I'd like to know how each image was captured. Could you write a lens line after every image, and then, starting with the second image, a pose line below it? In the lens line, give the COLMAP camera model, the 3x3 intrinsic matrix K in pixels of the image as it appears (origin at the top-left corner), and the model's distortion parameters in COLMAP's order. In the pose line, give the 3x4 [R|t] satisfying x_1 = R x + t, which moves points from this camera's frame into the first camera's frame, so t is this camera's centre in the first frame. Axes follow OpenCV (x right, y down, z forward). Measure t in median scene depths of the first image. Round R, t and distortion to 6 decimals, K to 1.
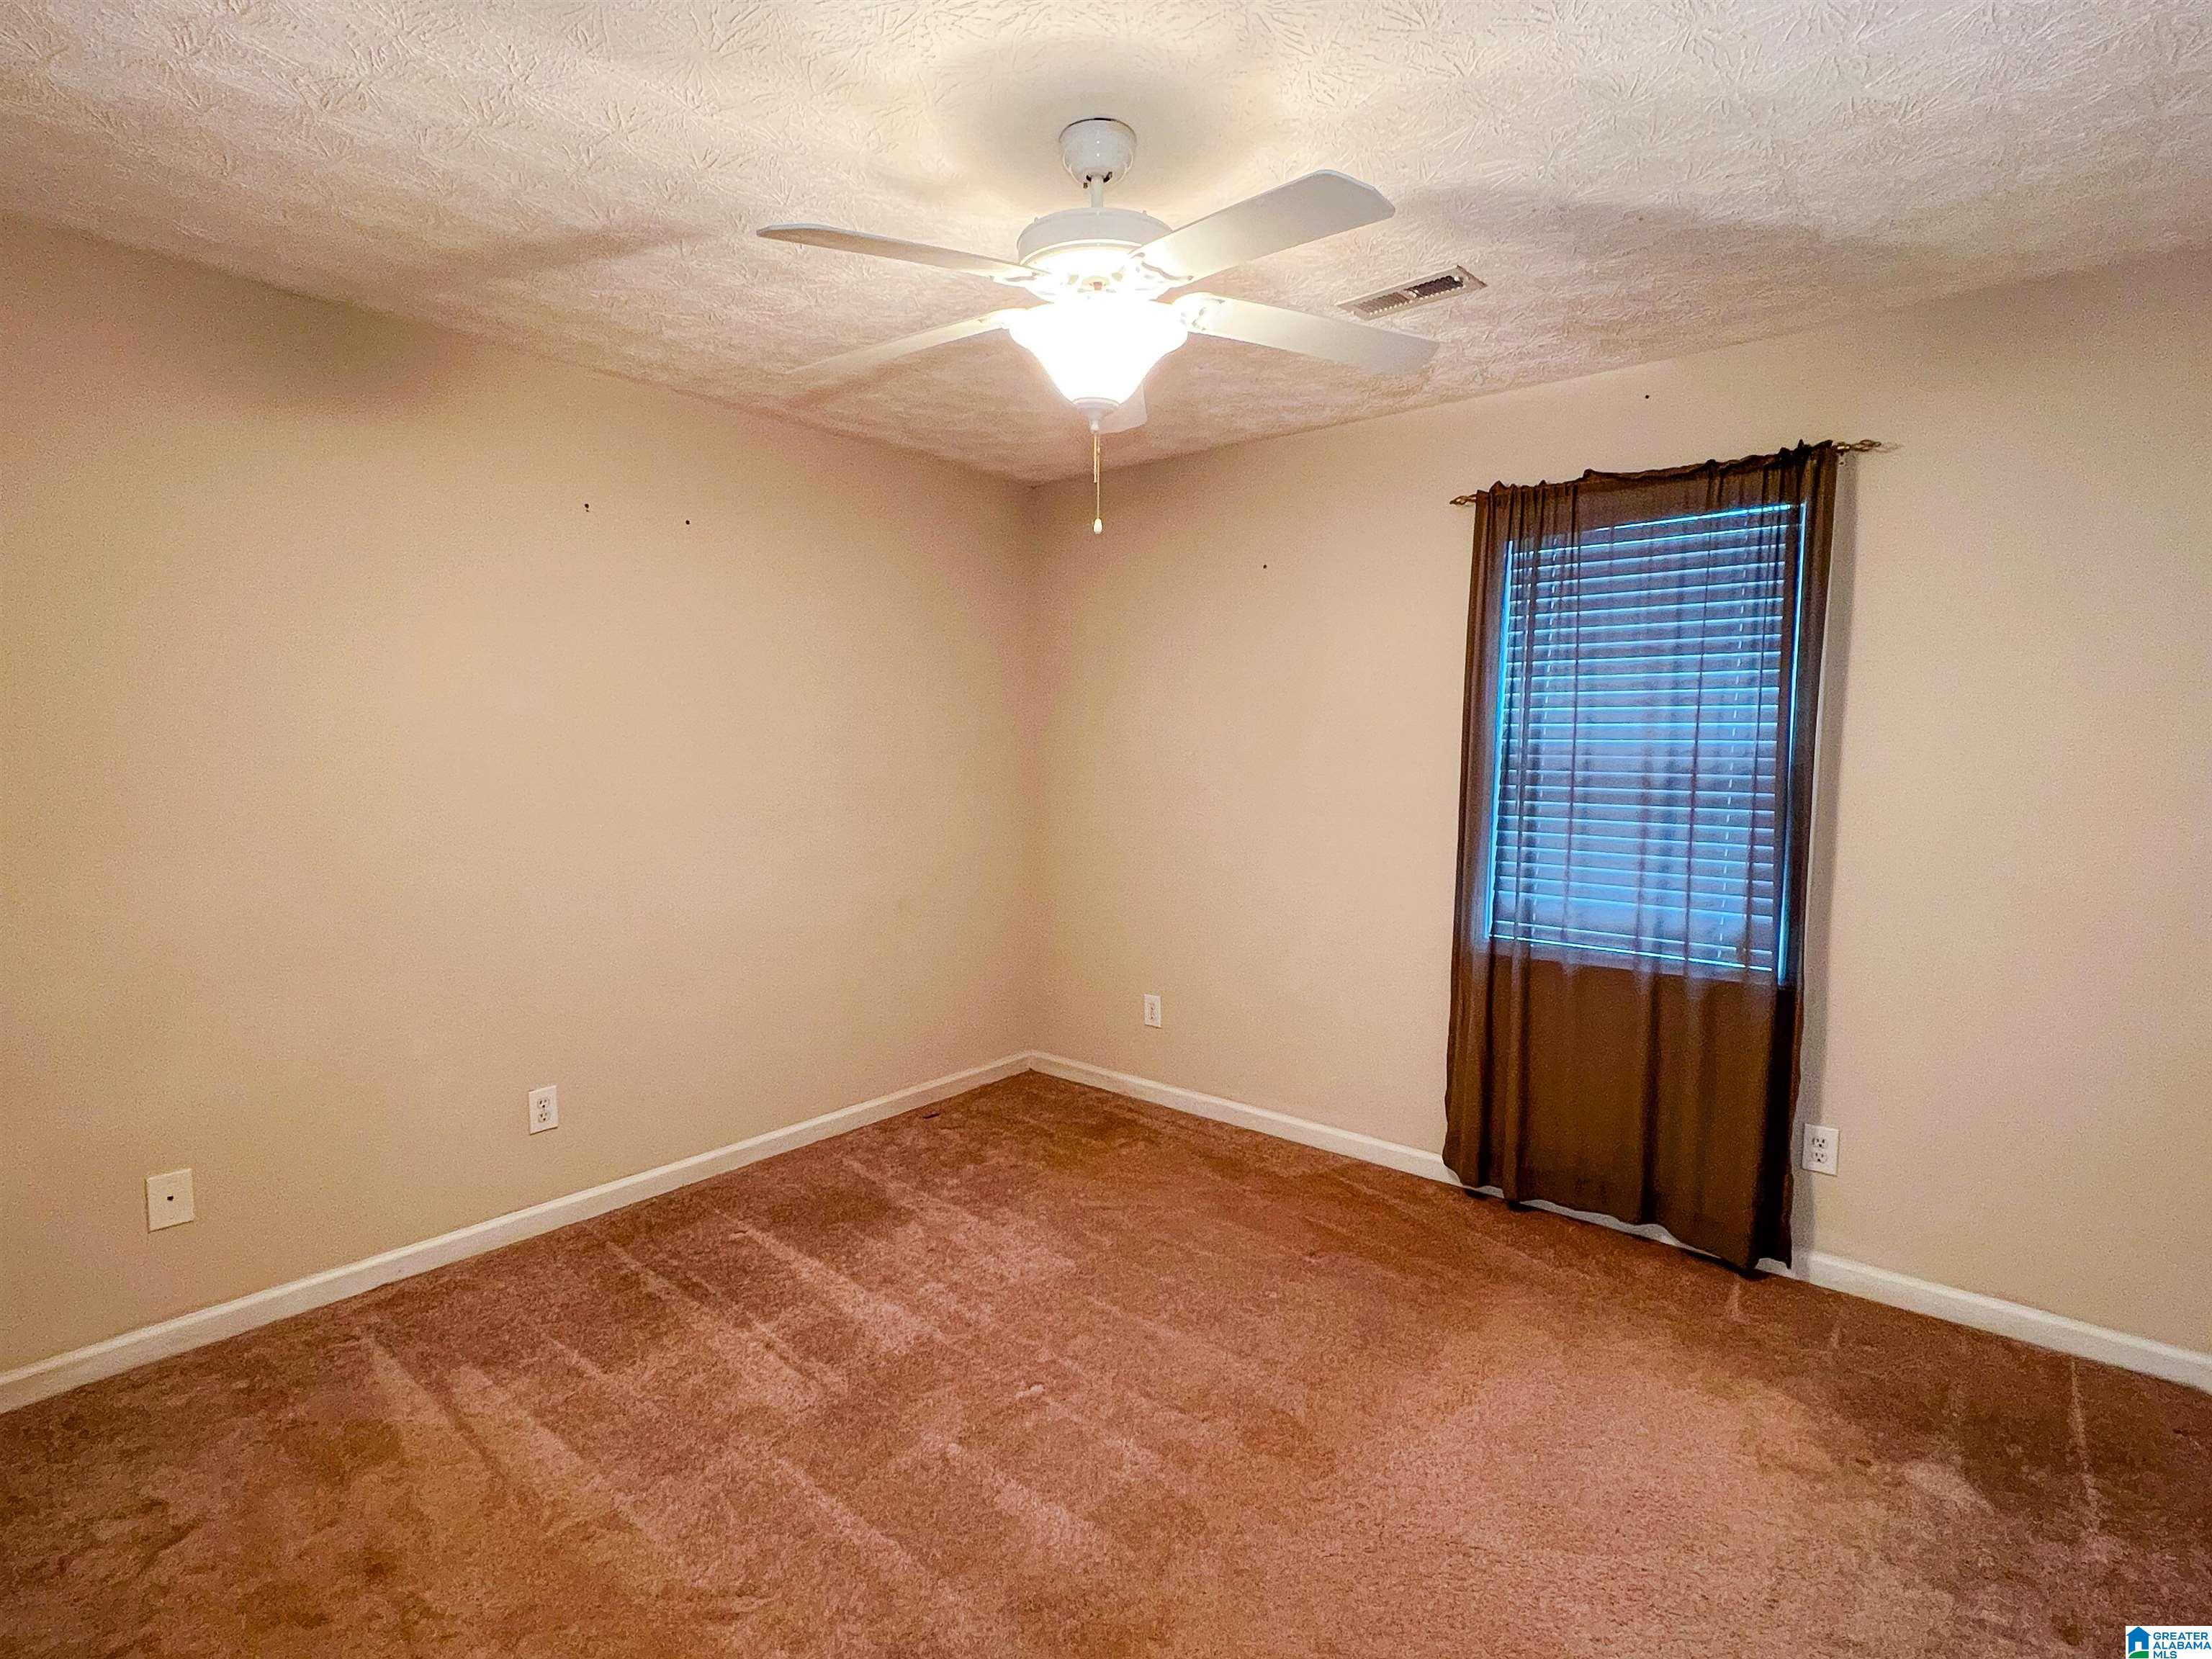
lens RADIAL K [[1028.3, 0, 1112.2], [0, 1028.3, 832.4], [0, 0, 1]] dist [0.005553, 0.000629]
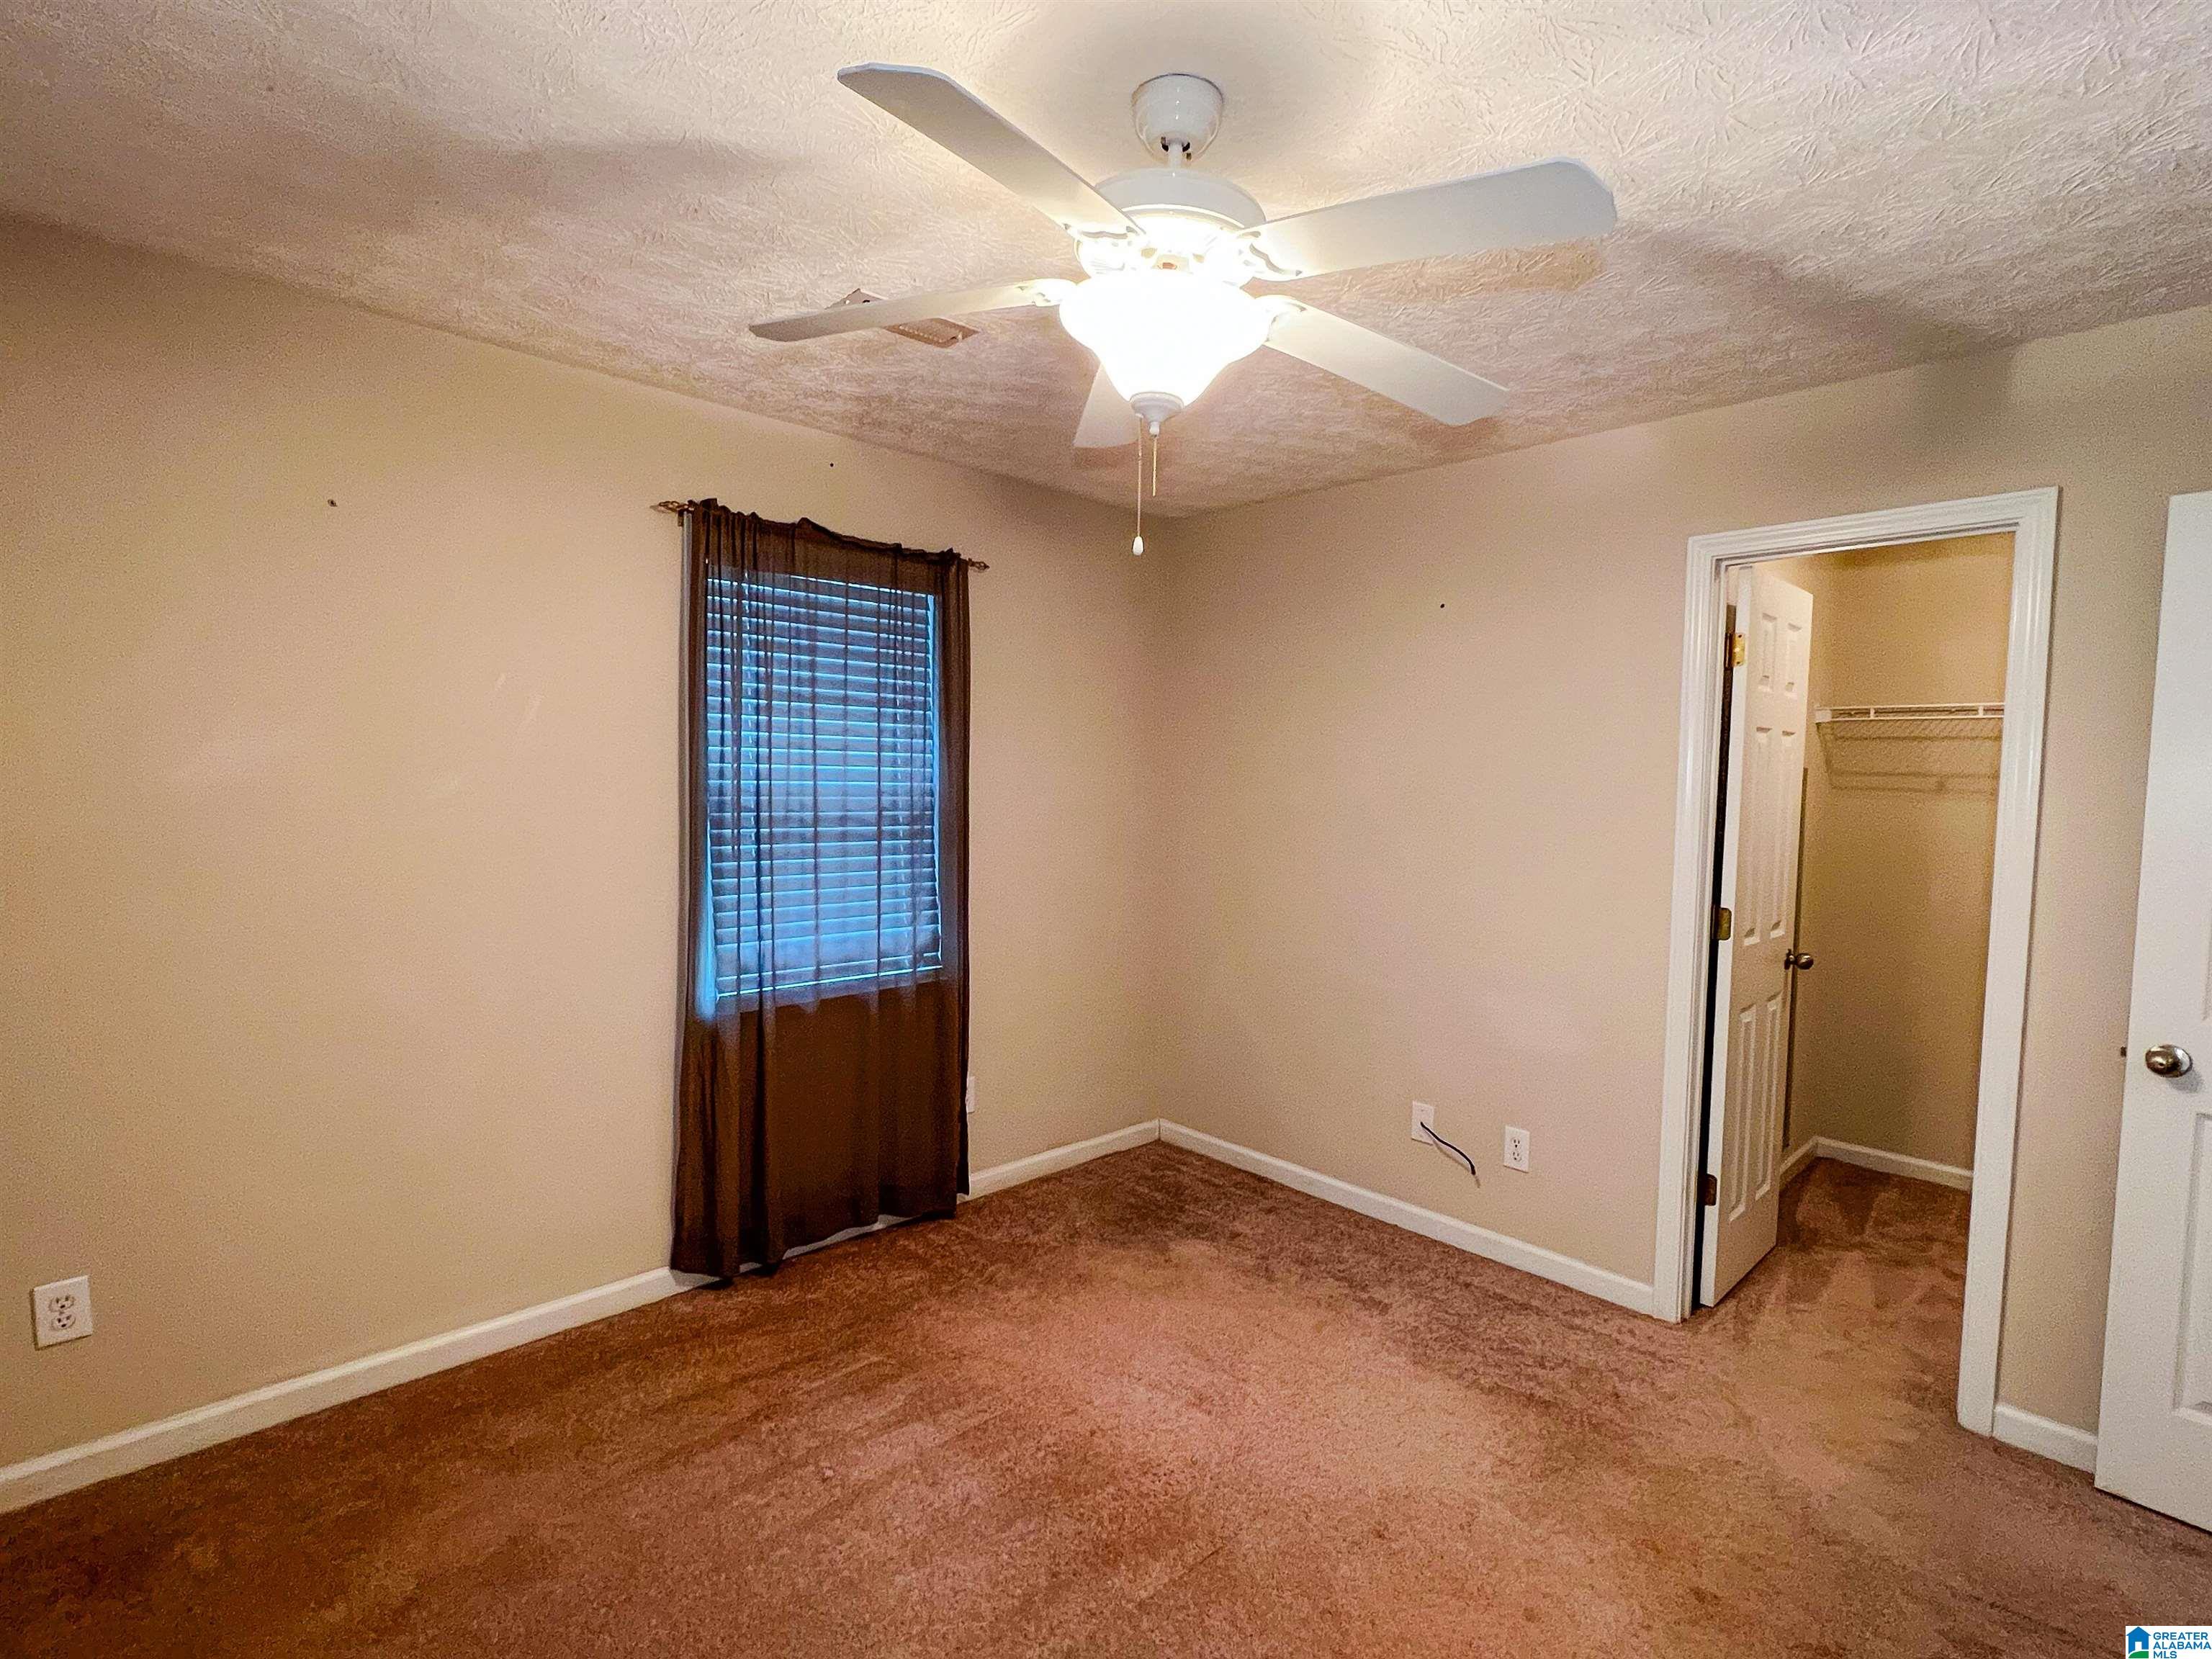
lens RADIAL K [[1028.3, 0, 1112.2], [0, 1028.3, 832.4], [0, 0, 1]] dist [0.005553, 0.000629]
pose [[0.152190, -0.057117, 0.986699, -0.532251], [0.068667, 0.996527, 0.047094, -0.070192], [-0.985963, 0.060586, 0.155584, 0.574937]]
